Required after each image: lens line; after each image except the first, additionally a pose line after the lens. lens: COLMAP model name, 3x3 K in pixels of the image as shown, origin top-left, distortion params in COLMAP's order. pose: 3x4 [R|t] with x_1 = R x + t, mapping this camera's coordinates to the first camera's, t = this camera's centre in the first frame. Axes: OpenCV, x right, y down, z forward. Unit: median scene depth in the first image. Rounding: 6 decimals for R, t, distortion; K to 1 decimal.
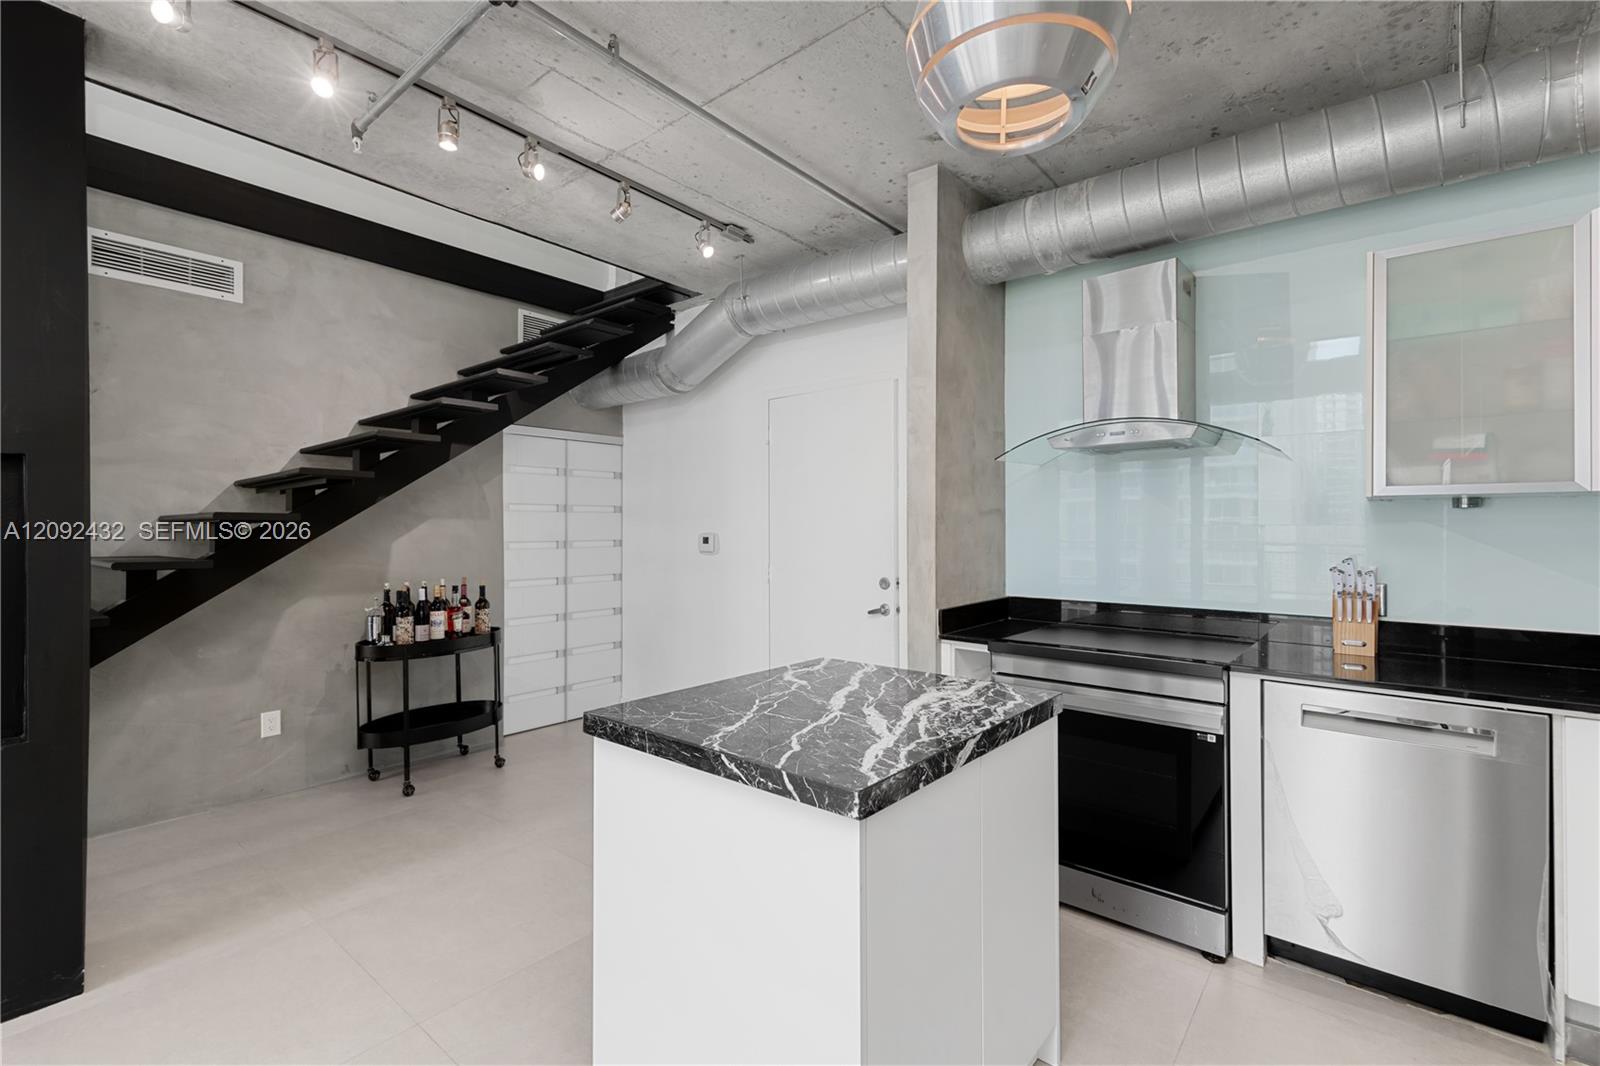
lens RADIAL K [[703.6, 0, 799.5], [0, 703.6, 528.1], [0, 0, 1]] dist [0.014957, -0.004212]
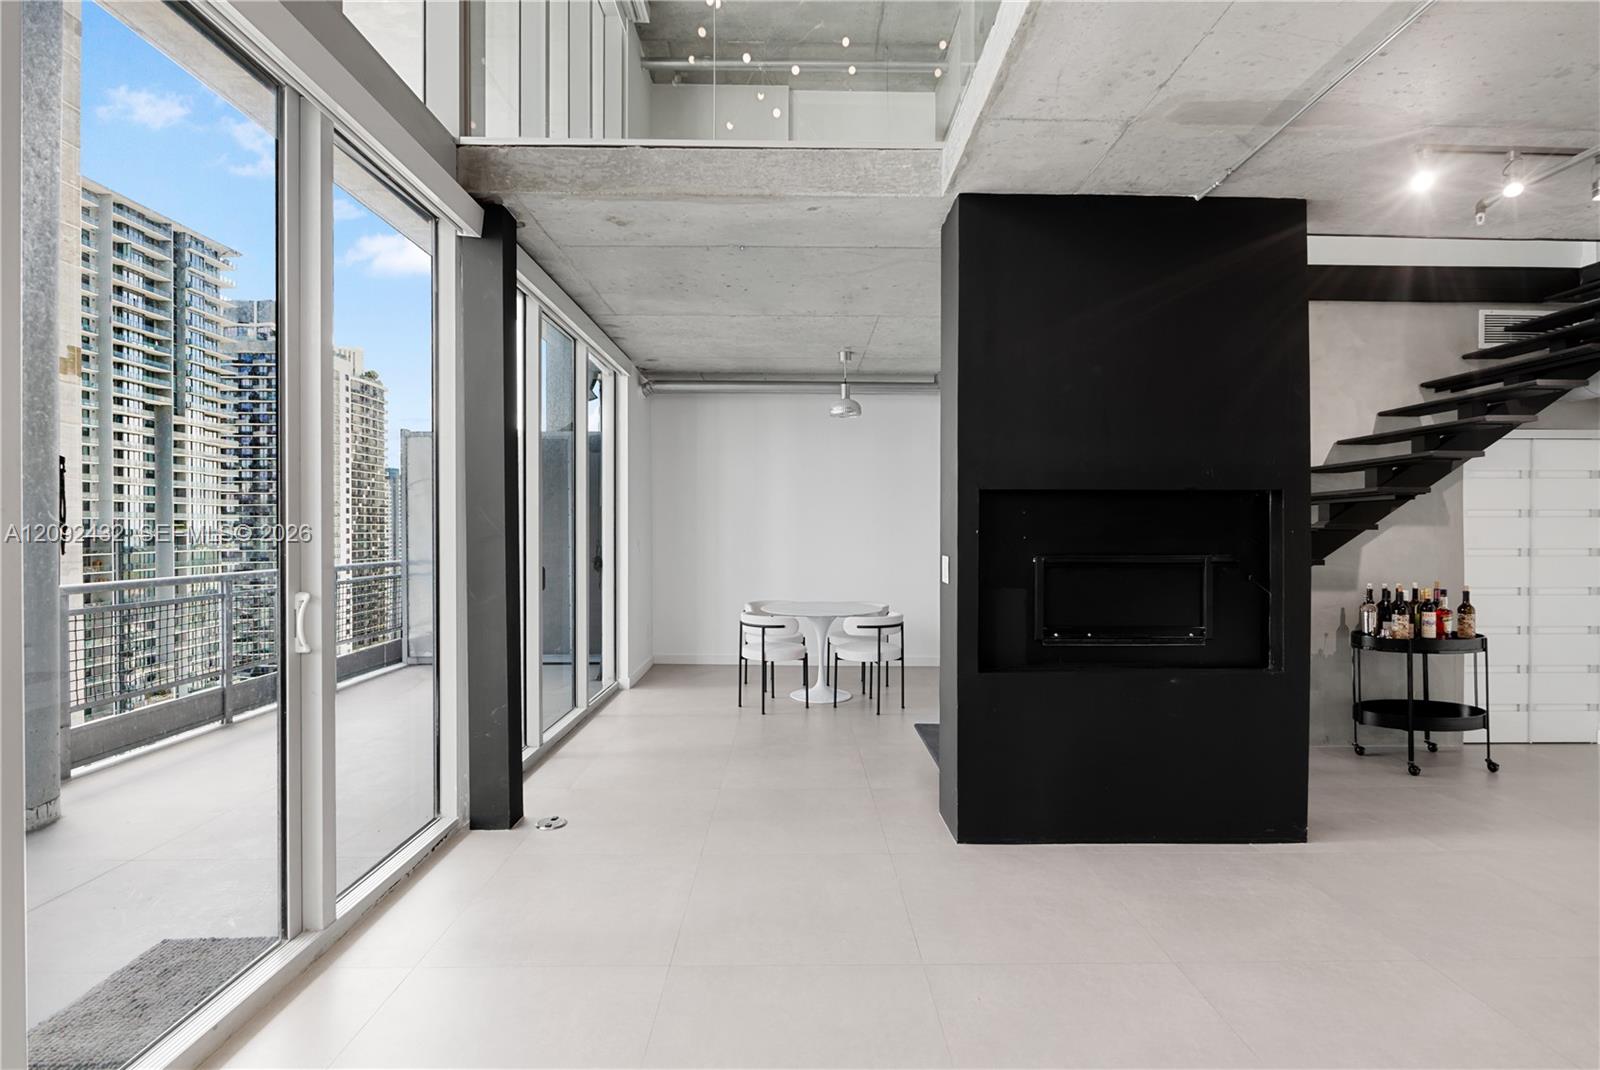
lens RADIAL K [[729.3, 0, 801.7], [0, 729.3, 531.9], [0, 0, 1]] dist [-0.004397, -0.002647]
pose [[0.643318, 0.001834, -0.765597, -0.292100], [-0.000253, 0.999998, 0.002183, -0.006424], [0.765599, -0.001210, 0.643317, -0.461139]]
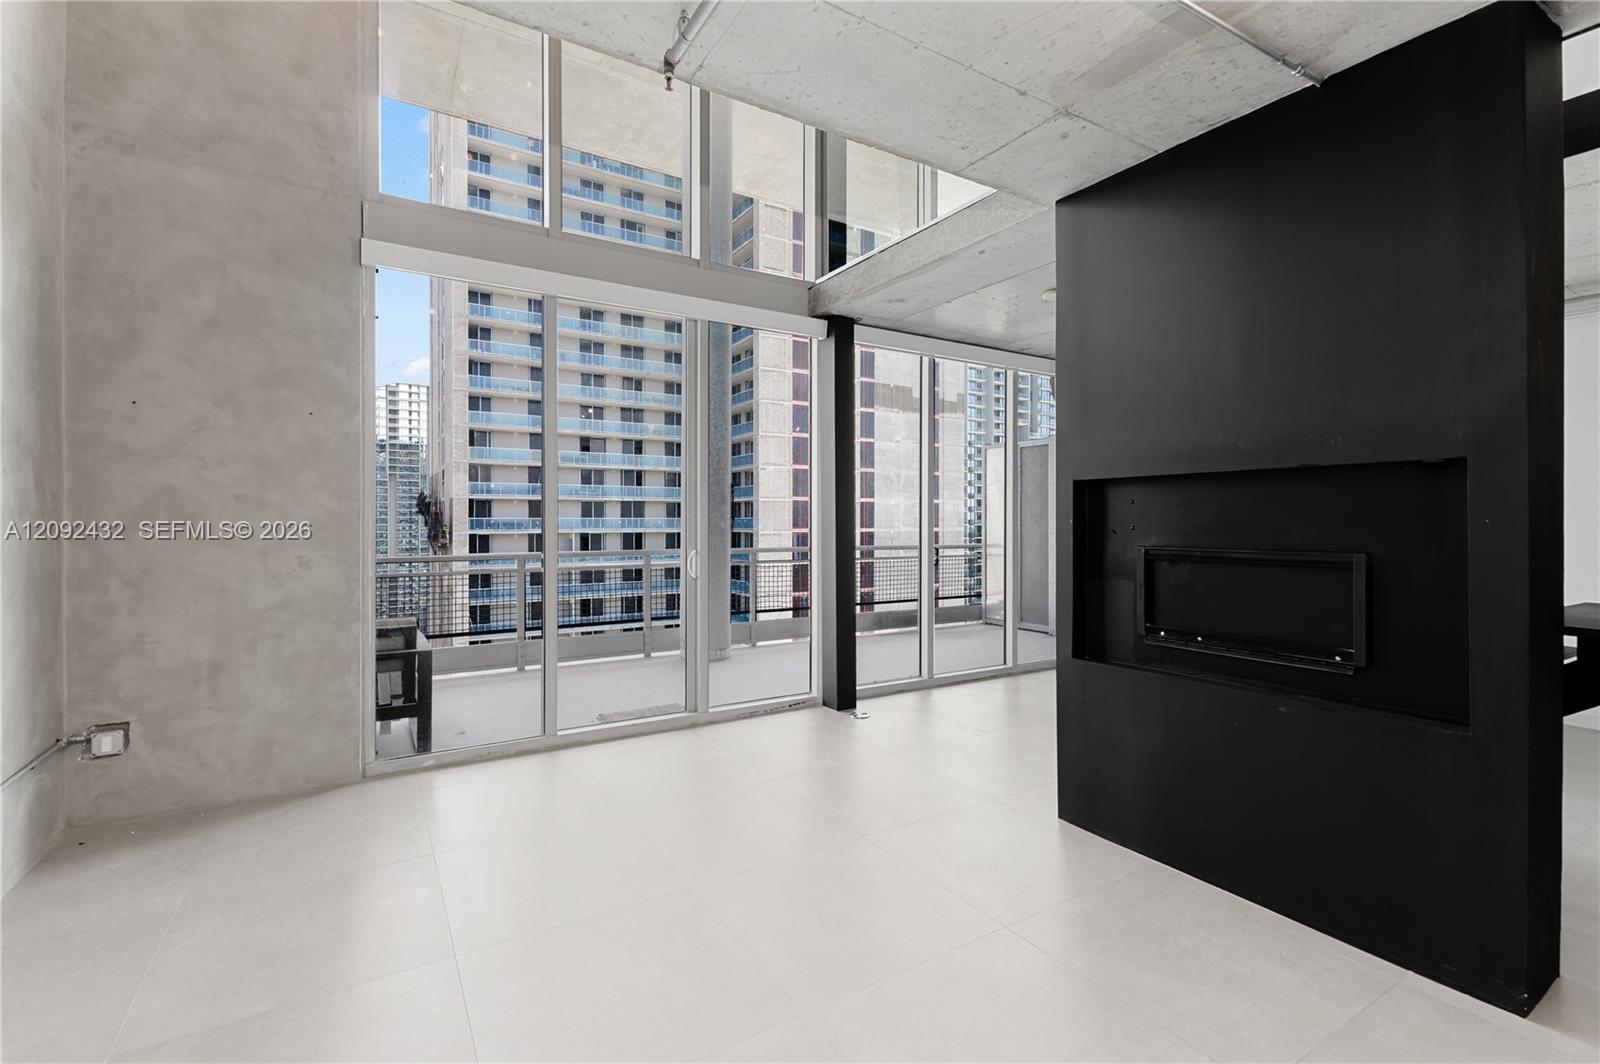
lens RADIAL K [[703.6, 0, 797.0], [0, 703.6, 527.4], [0, 0, 1]] dist [0.014957, -0.004212]
pose [[-0.321504, 0.009371, -0.946862, 0.110106], [0.001693, 0.999955, 0.009322, -0.006778], [0.946907, 0.001394, -0.321506, 0.212293]]
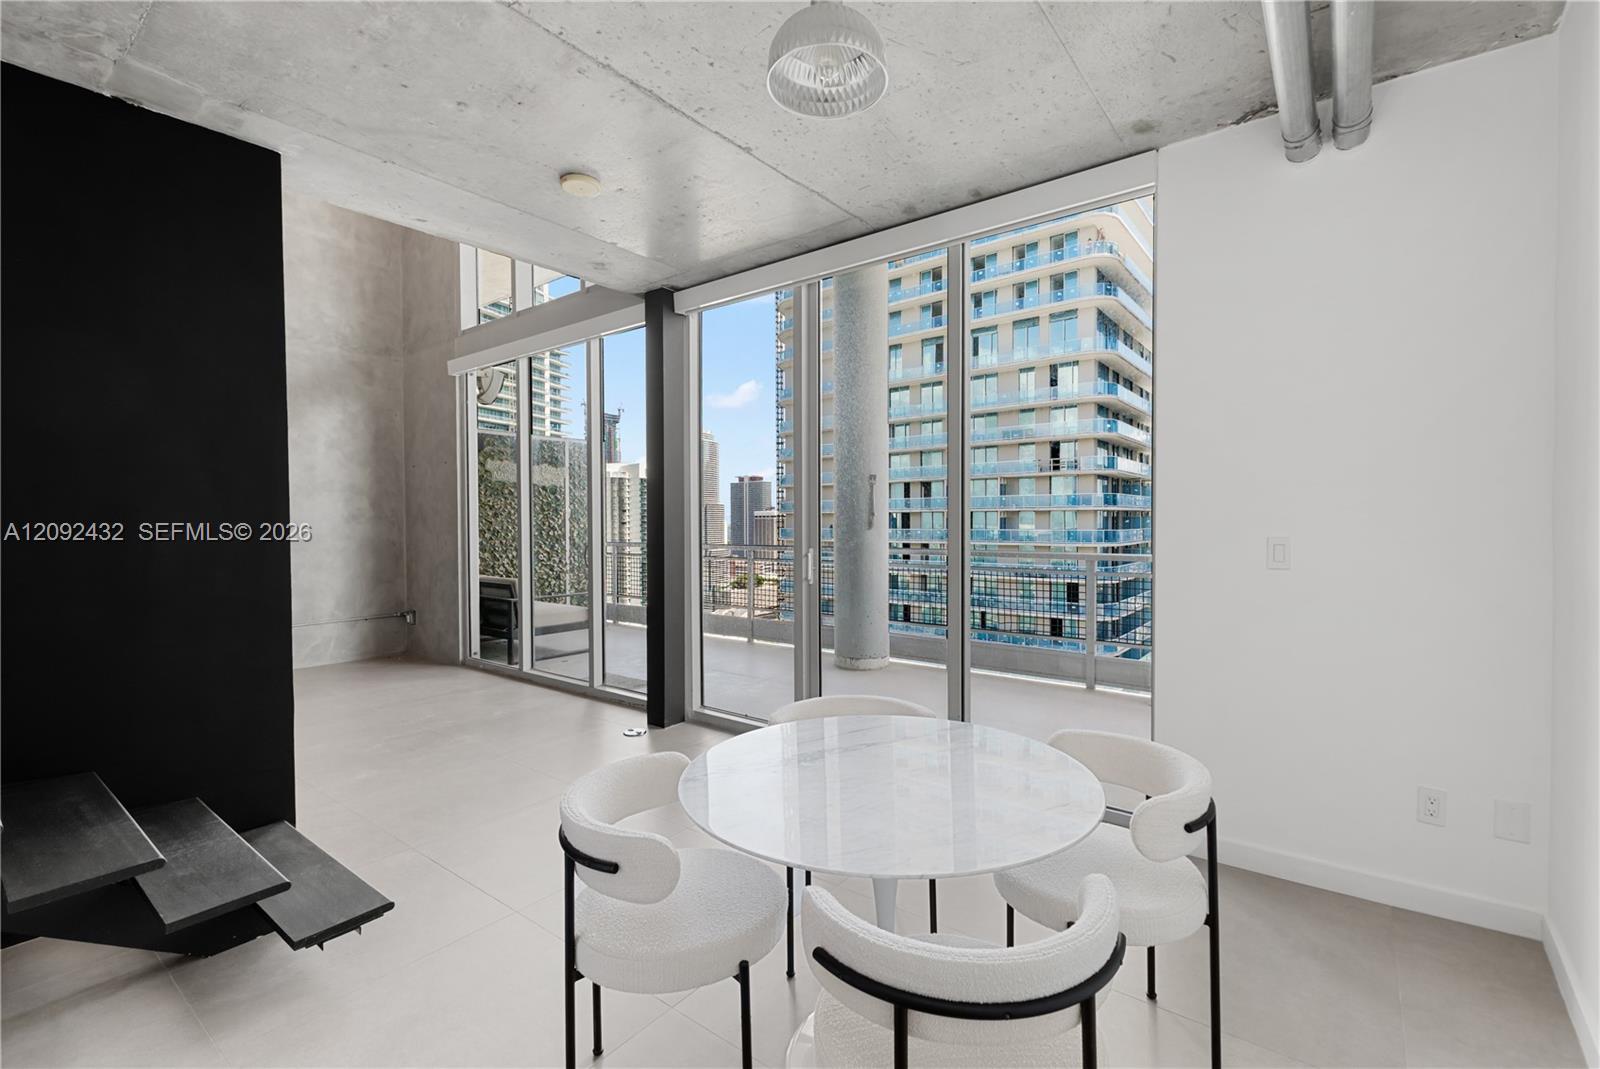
lens RADIAL K [[703.6, 0, 801.8], [0, 703.6, 532.7], [0, 0, 1]] dist [0.014957, -0.004212]
pose [[-0.999623, 0.009177, -0.025892, -1.453963], [0.008665, 0.999766, 0.019835, -0.003489], [0.026068, 0.019603, -0.999468, 1.096247]]
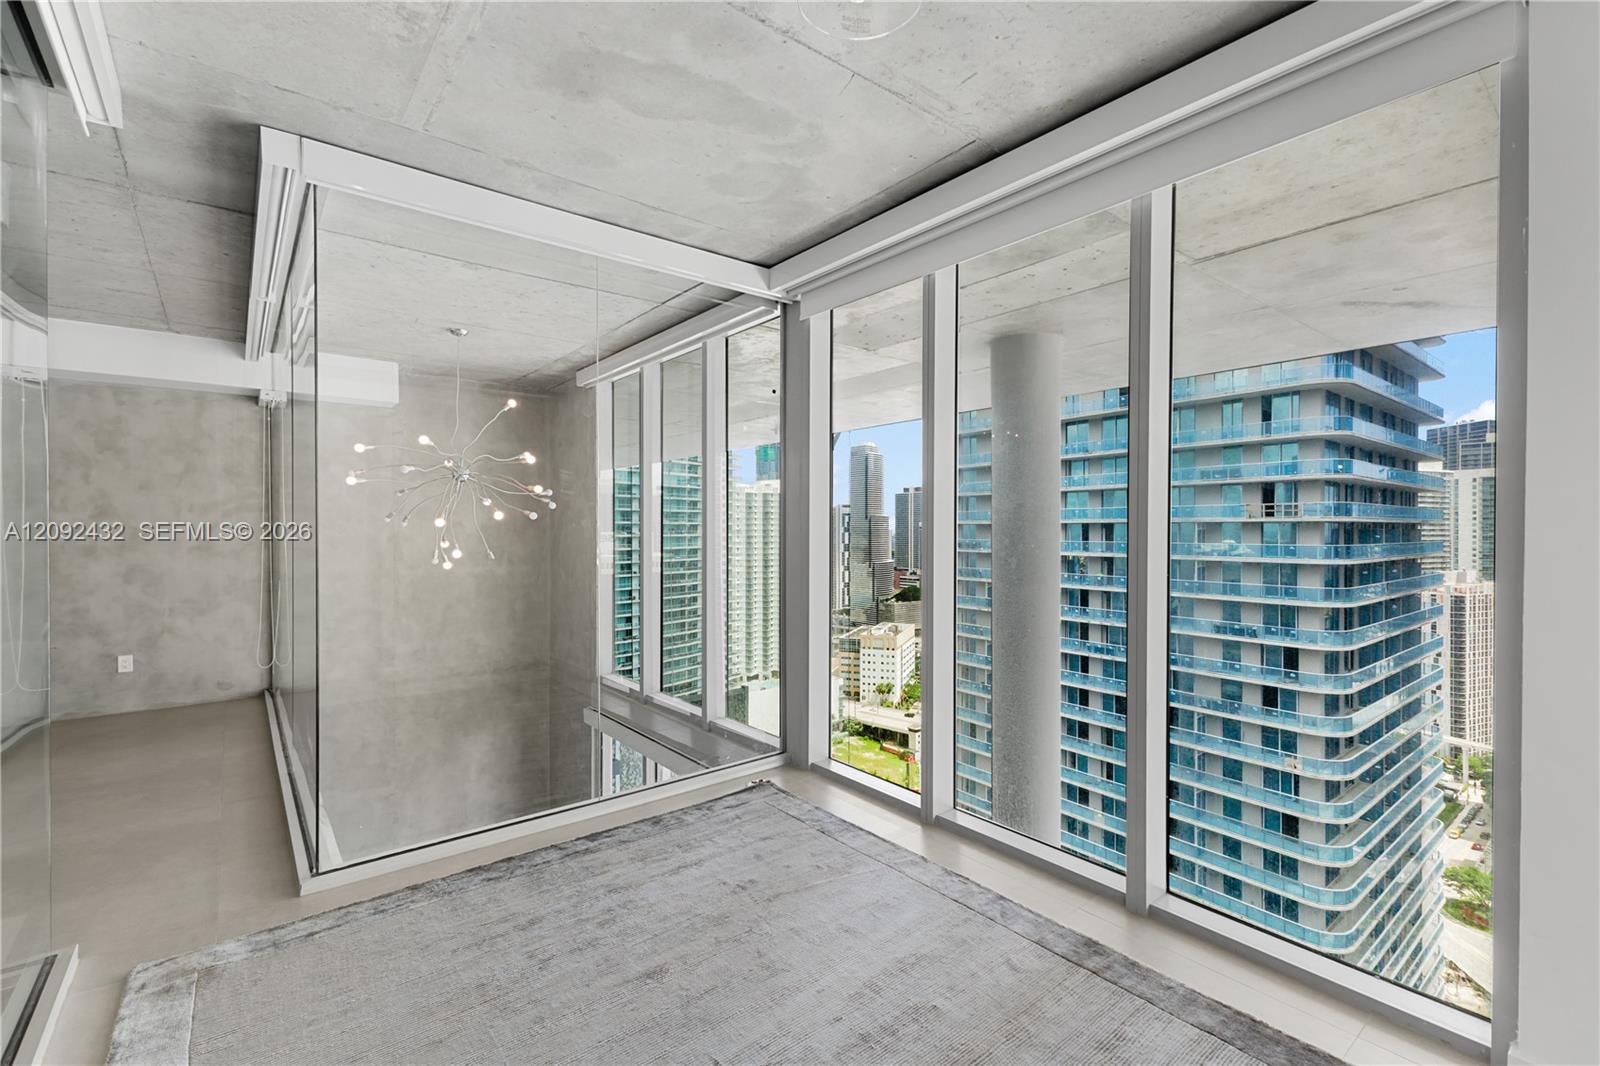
lens RADIAL K [[703.6, 0, 793.7], [0, 703.6, 534.1], [0, 0, 1]] dist [0.014957, -0.004212]
pose [[-0.976425, 0.002747, 0.215841, -1.498548], [0.004414, 0.999964, 0.007243, -0.838198], [-0.215813, 0.008025, -0.976402, 0.876911]]
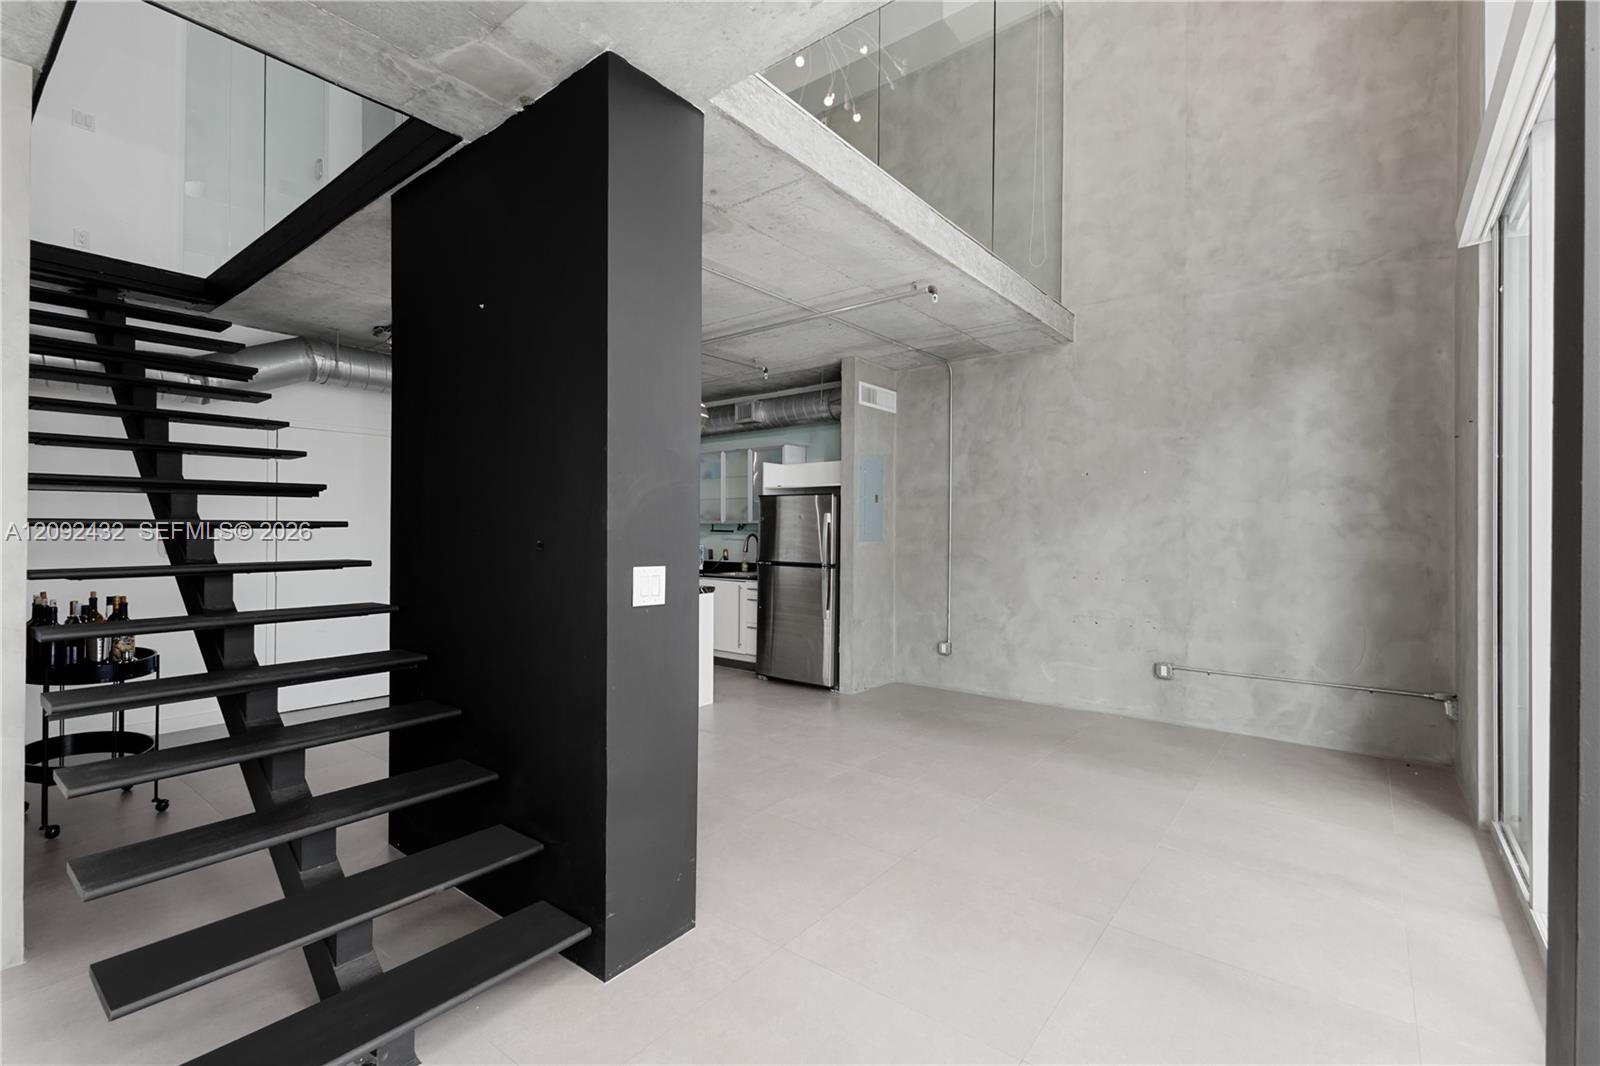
lens RADIAL K [[703.6, 0, 804.3], [0, 703.6, 527.6], [0, 0, 1]] dist [0.014957, -0.004212]
pose [[-0.021832, 0.005690, 0.999745, -1.500263], [-0.004258, 0.999974, -0.005784, -0.007167], [-0.999753, -0.004384, -0.021808, 0.150516]]
